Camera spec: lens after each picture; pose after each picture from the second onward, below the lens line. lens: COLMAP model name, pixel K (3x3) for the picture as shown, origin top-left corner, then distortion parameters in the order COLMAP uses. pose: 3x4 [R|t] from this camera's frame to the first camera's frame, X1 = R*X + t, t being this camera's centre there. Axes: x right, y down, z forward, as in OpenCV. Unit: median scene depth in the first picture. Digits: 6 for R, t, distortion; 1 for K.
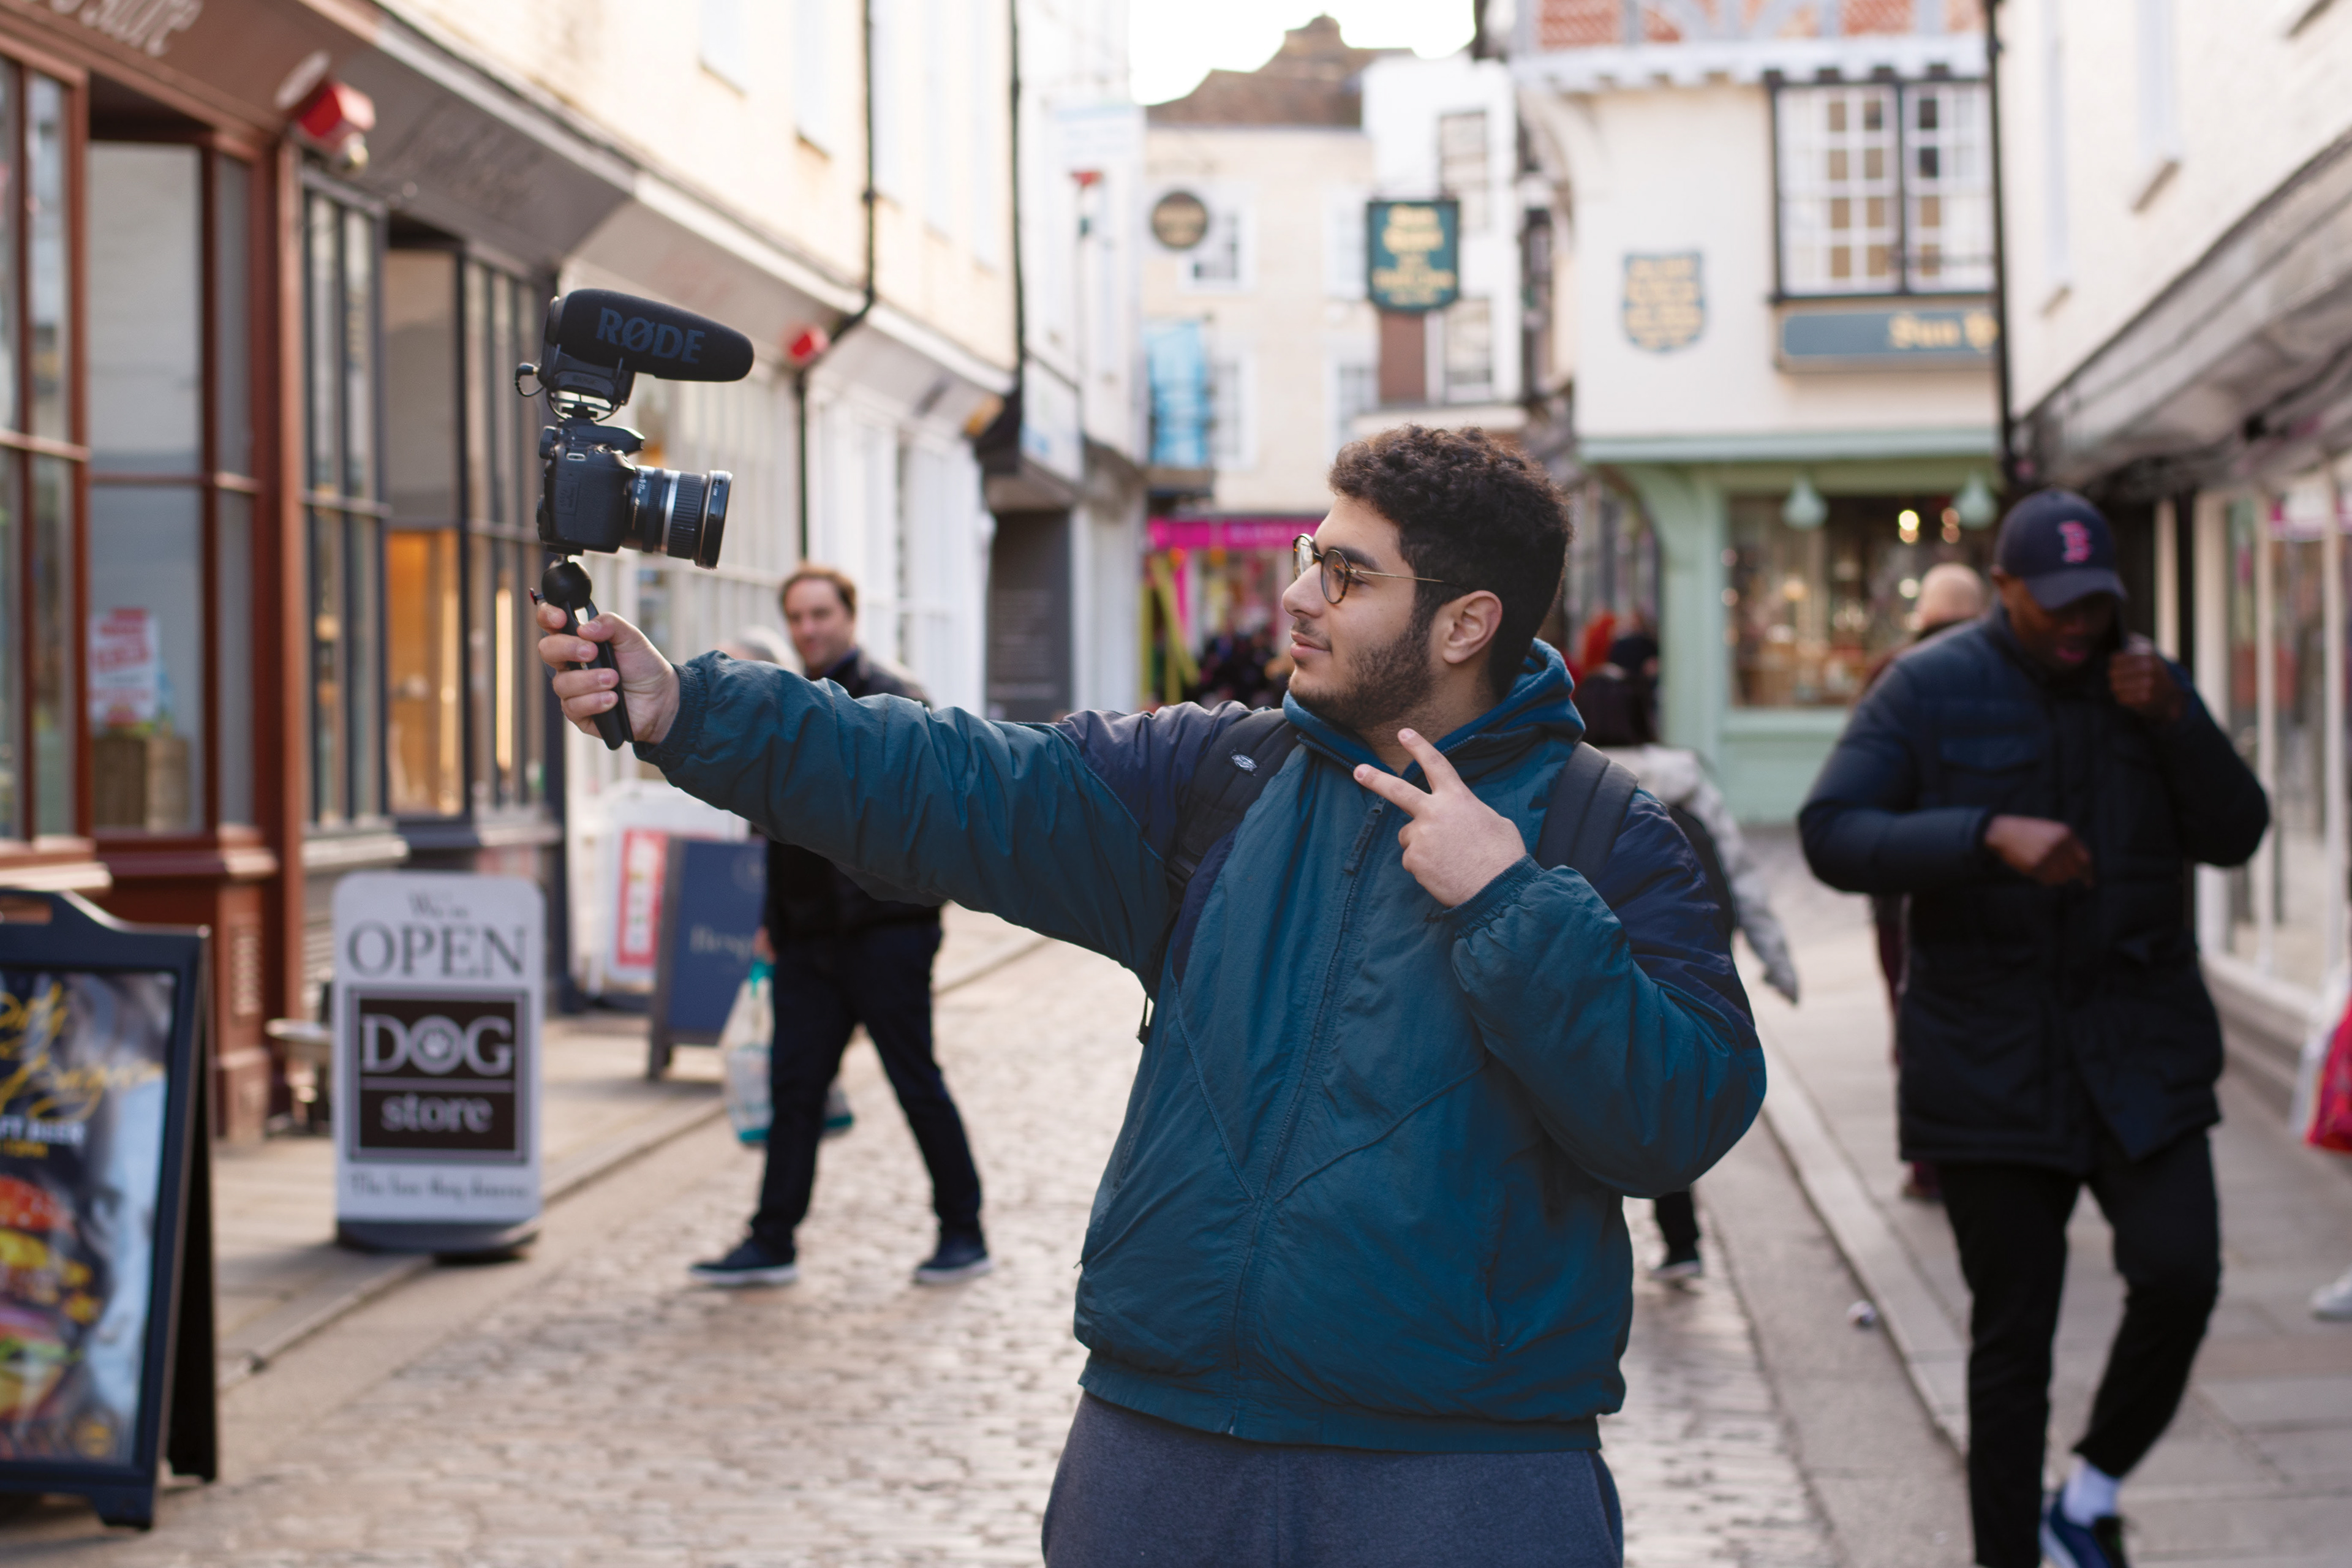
lens RADIAL K [[5798.8, 0, 1169.4], [0, 5798.8, 790.6], [0, 0, 1]] dist [-0.109870, 0.000000]
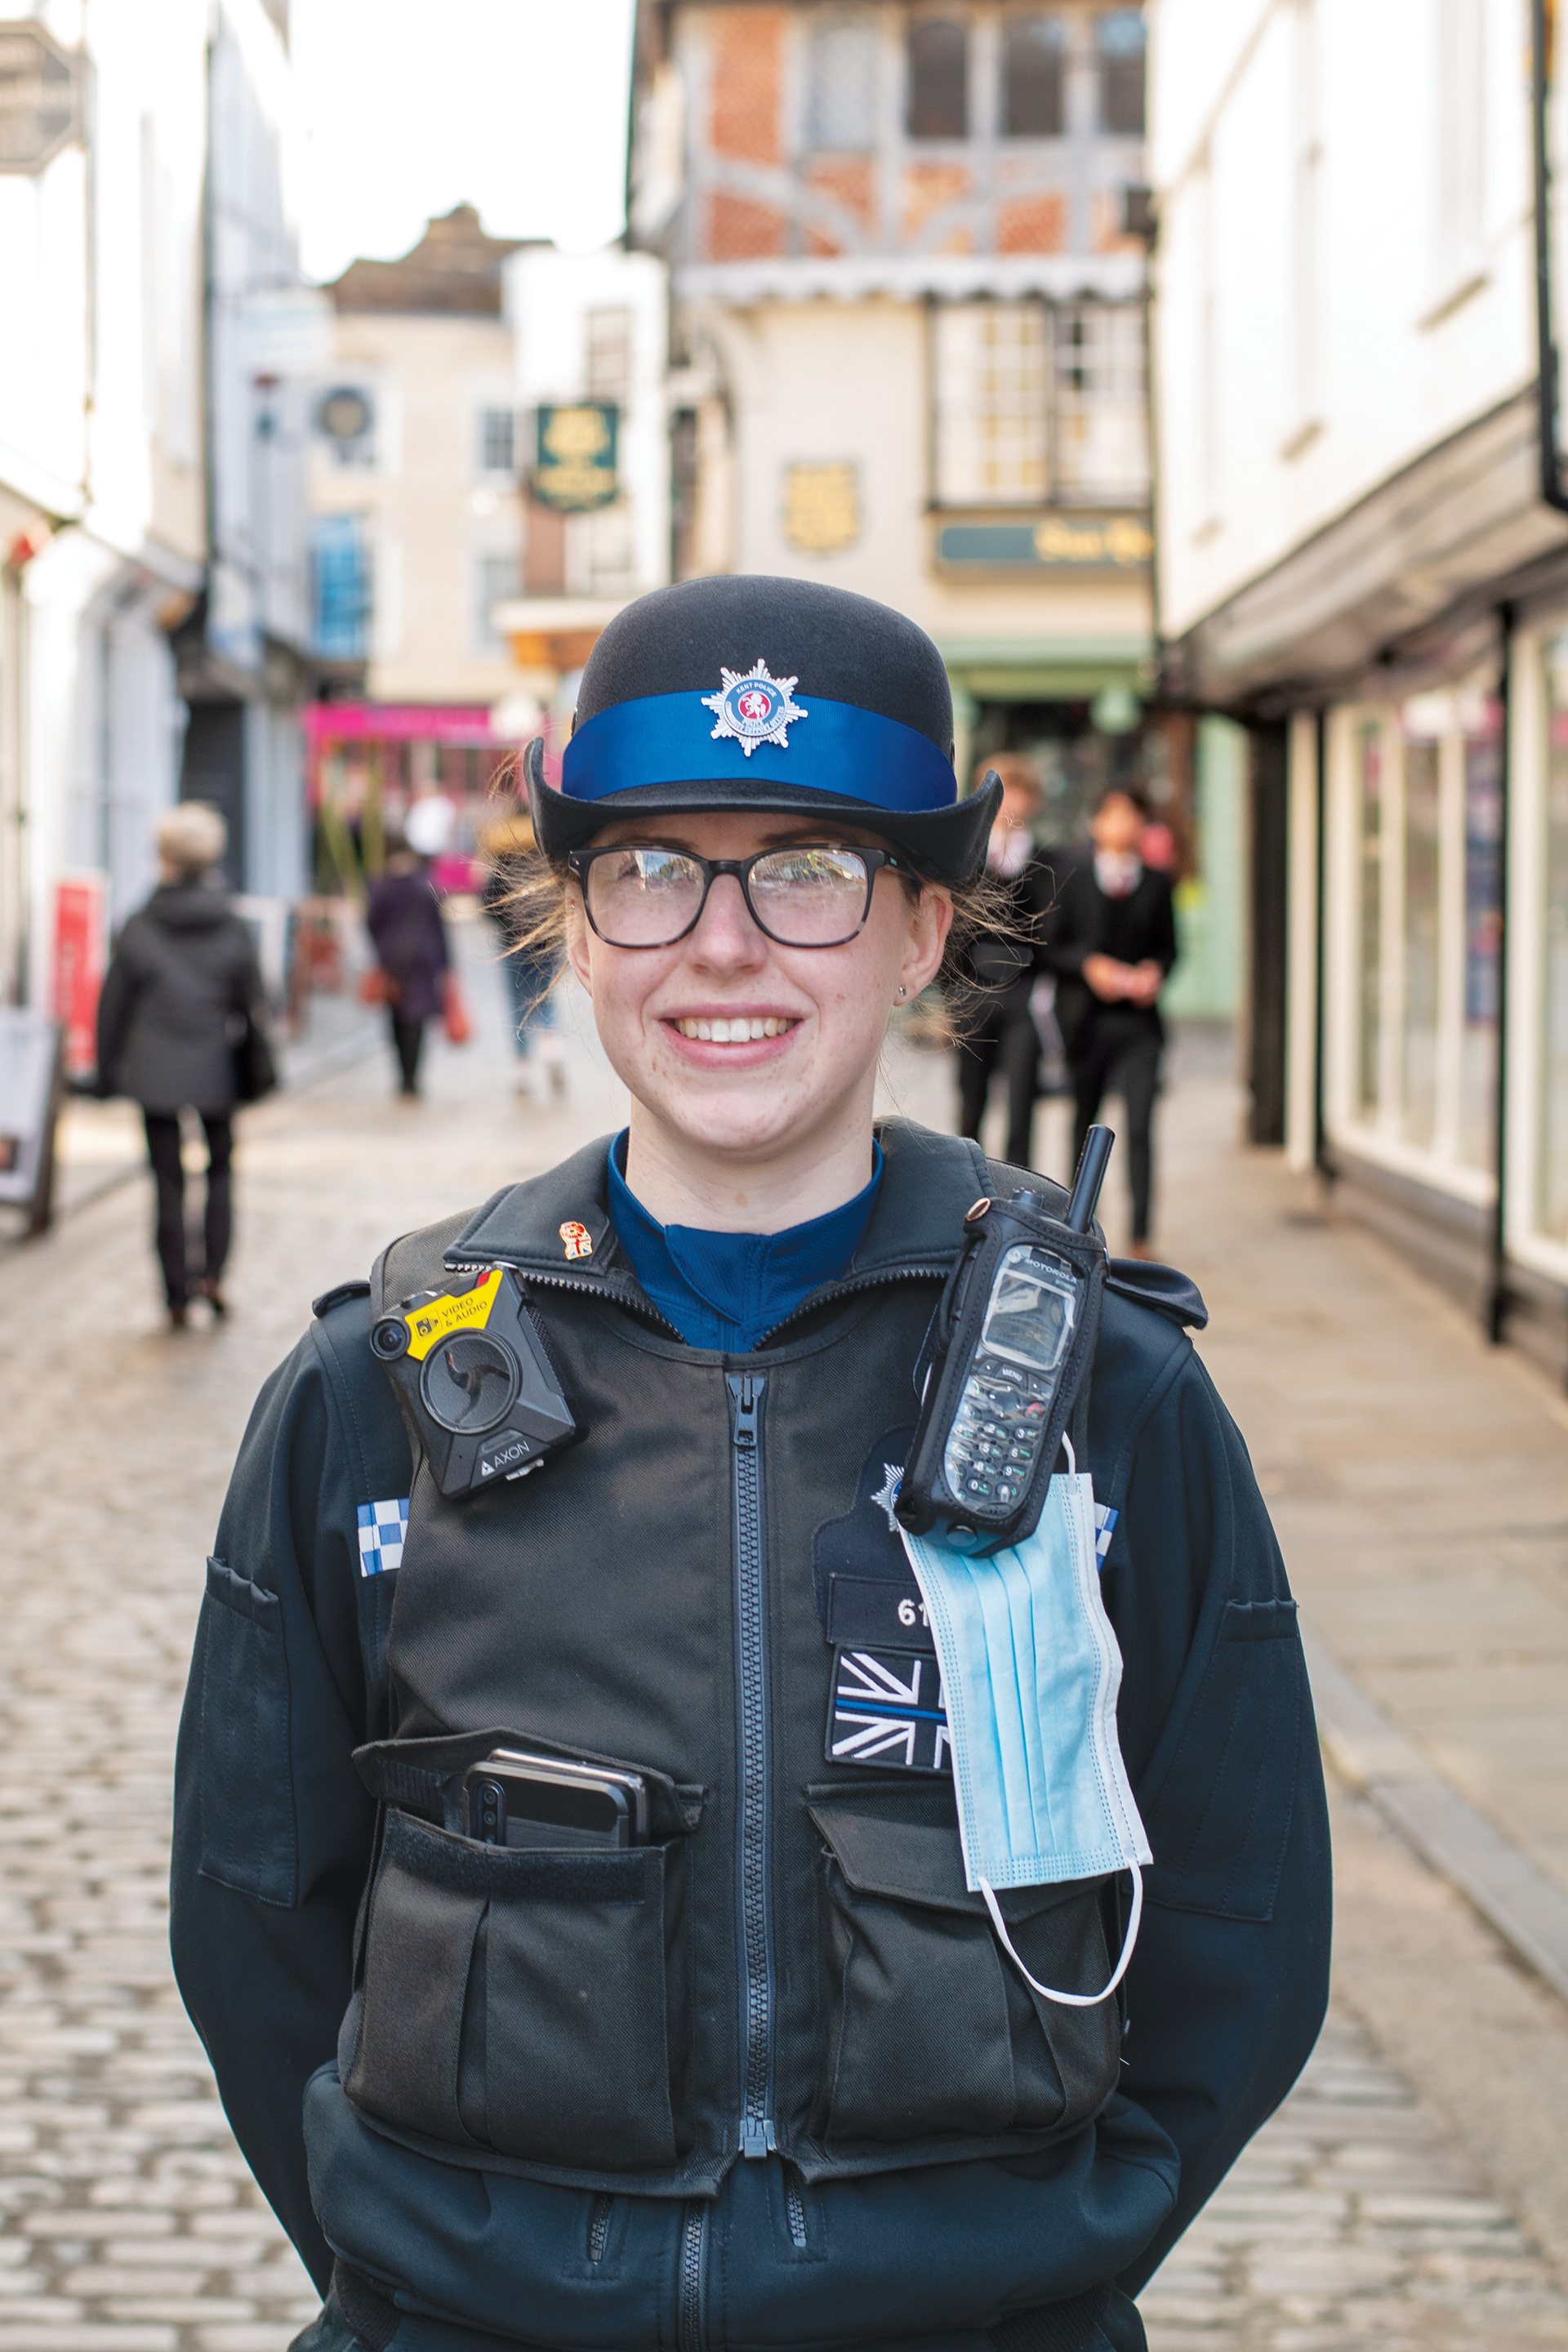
lens RADIAL K [[5798.8, 0, 785.8], [0, 5798.8, 1179.8], [0, 0, 1]] dist [-0.109870, 0.000000]
pose [[0.996333, 0.009111, 0.085075, -0.008854], [-0.012085, 0.999331, 0.034505, 0.000494], [-0.084704, -0.035407, 0.995777, -0.042879]]
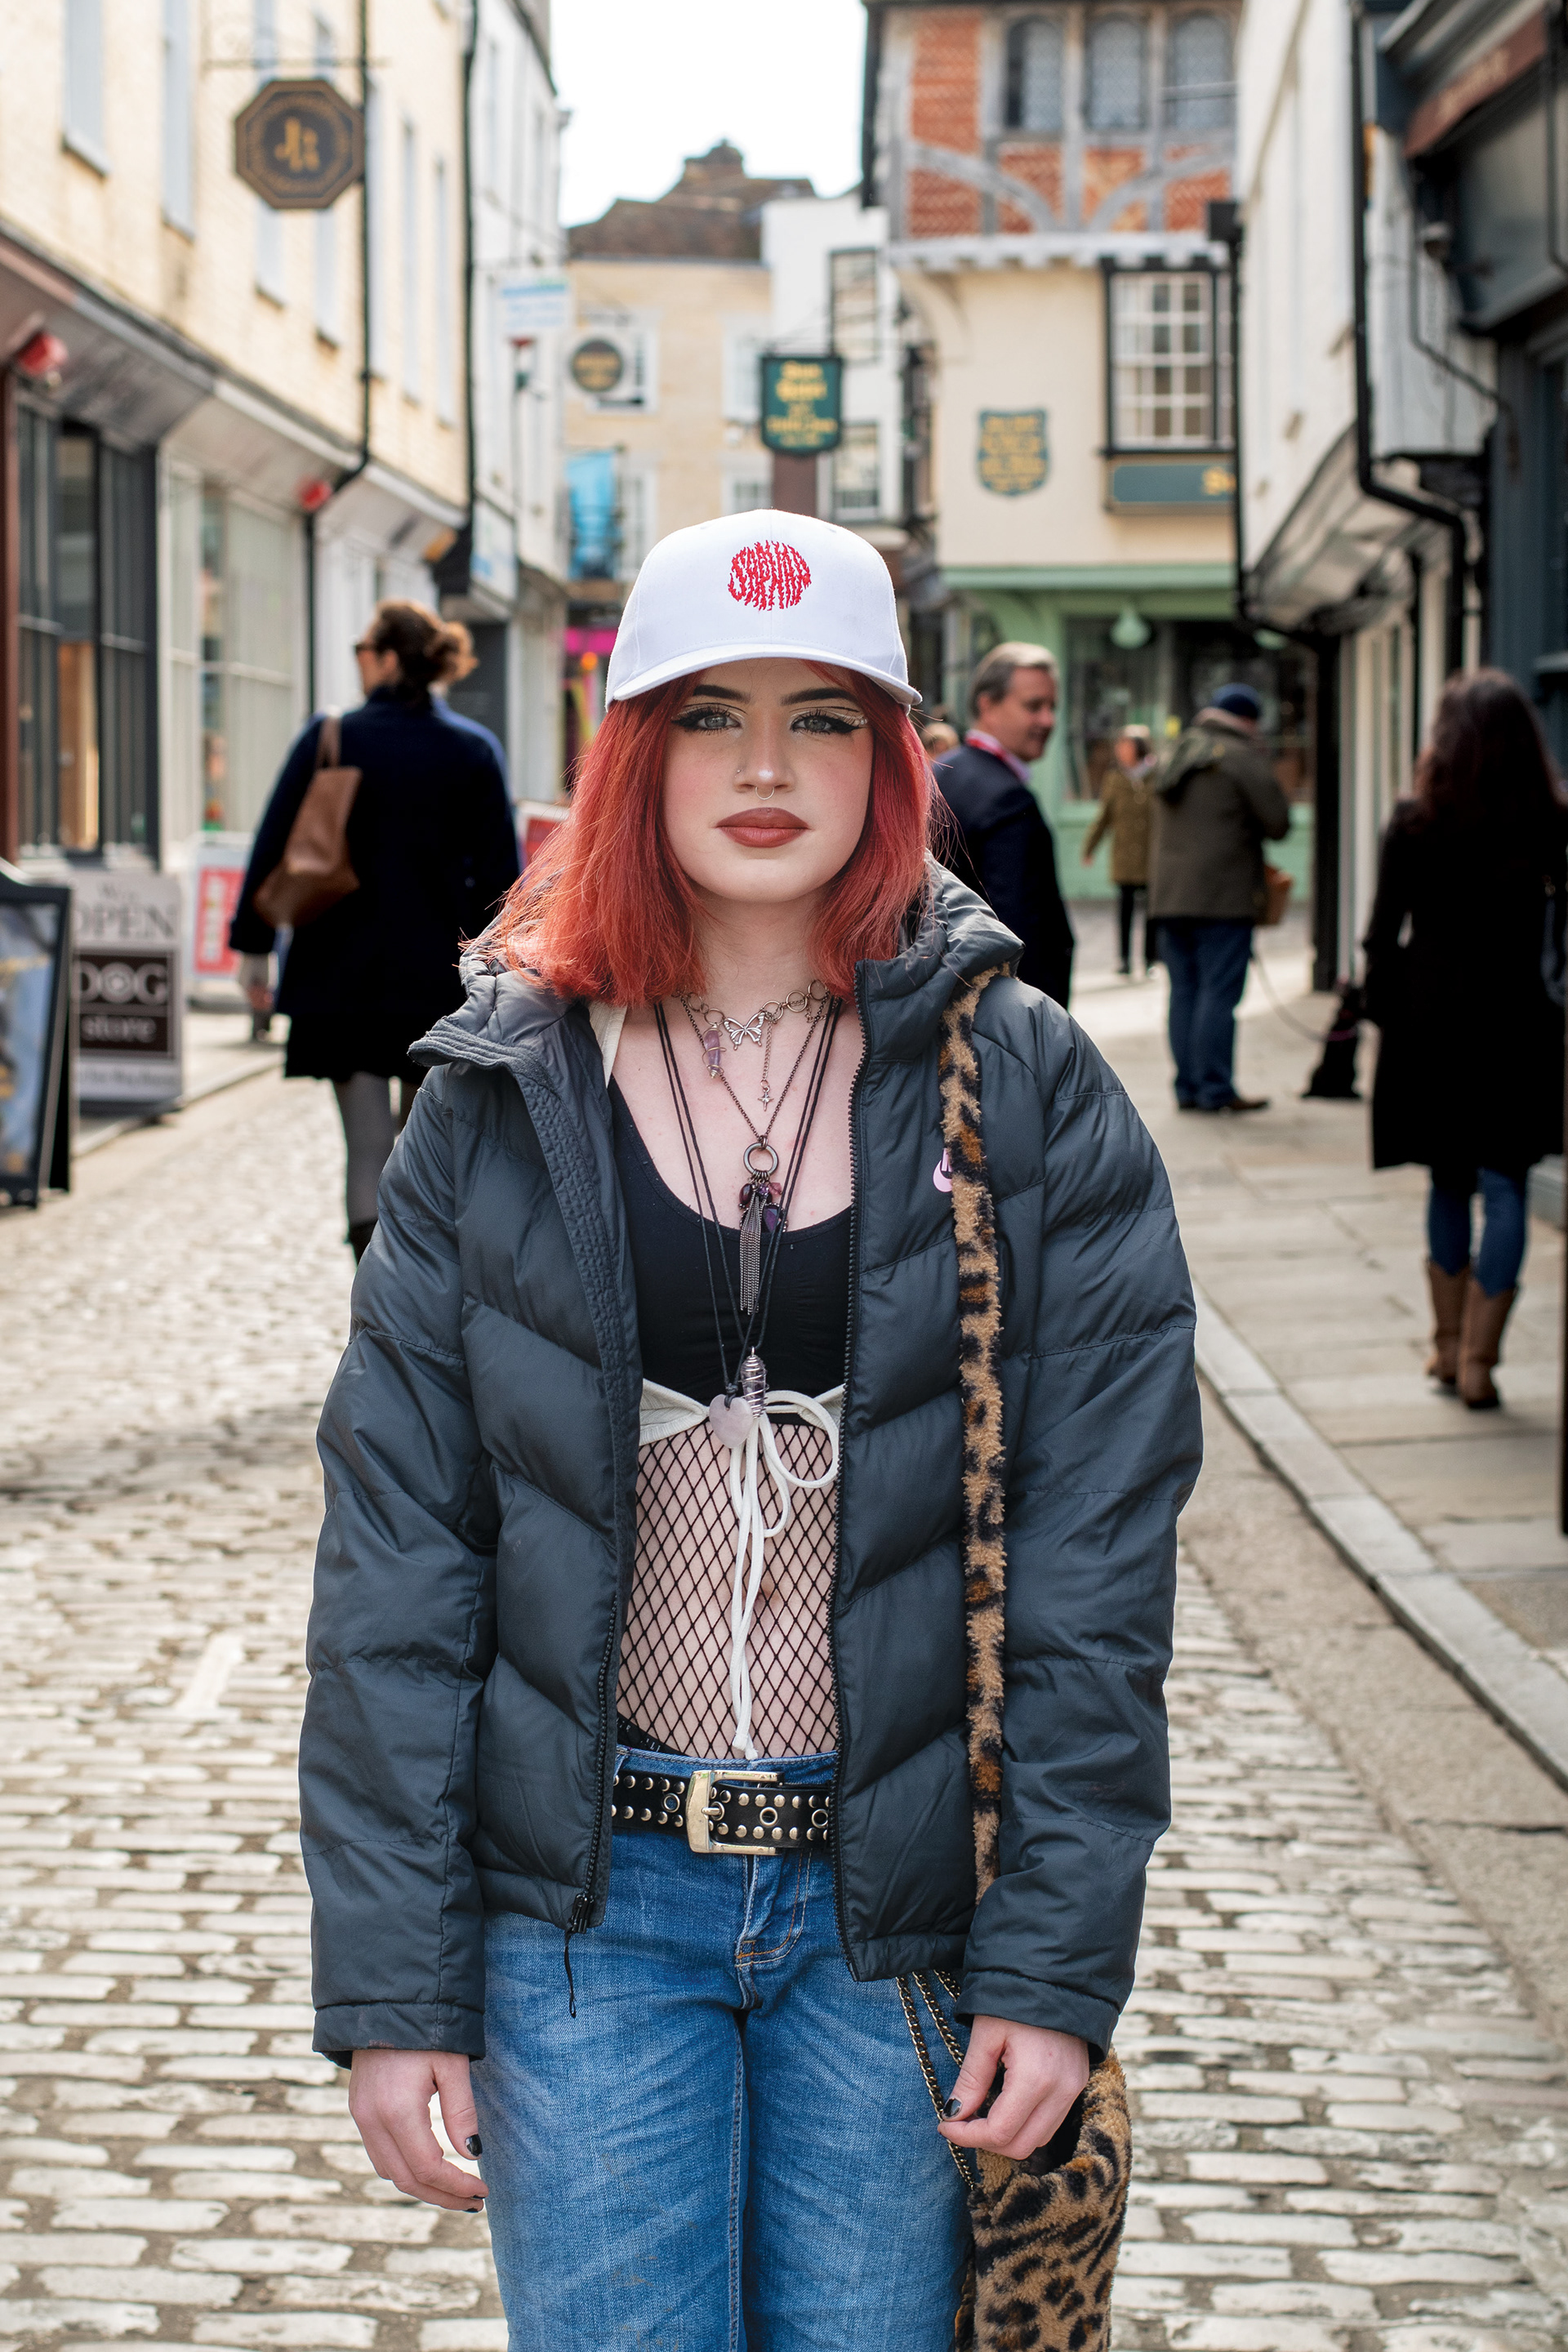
lens RADIAL K [[5798.8, 0, 782.0], [0, 5798.8, 1178.7], [0, 0, 1]] dist [-0.109870, 0.000000]
pose [[0.999213, 0.009026, 0.038625, -0.005680], [-0.010885, 0.998779, 0.048189, 0.006896], [-0.038143, -0.048572, 0.998091, -0.182851]]
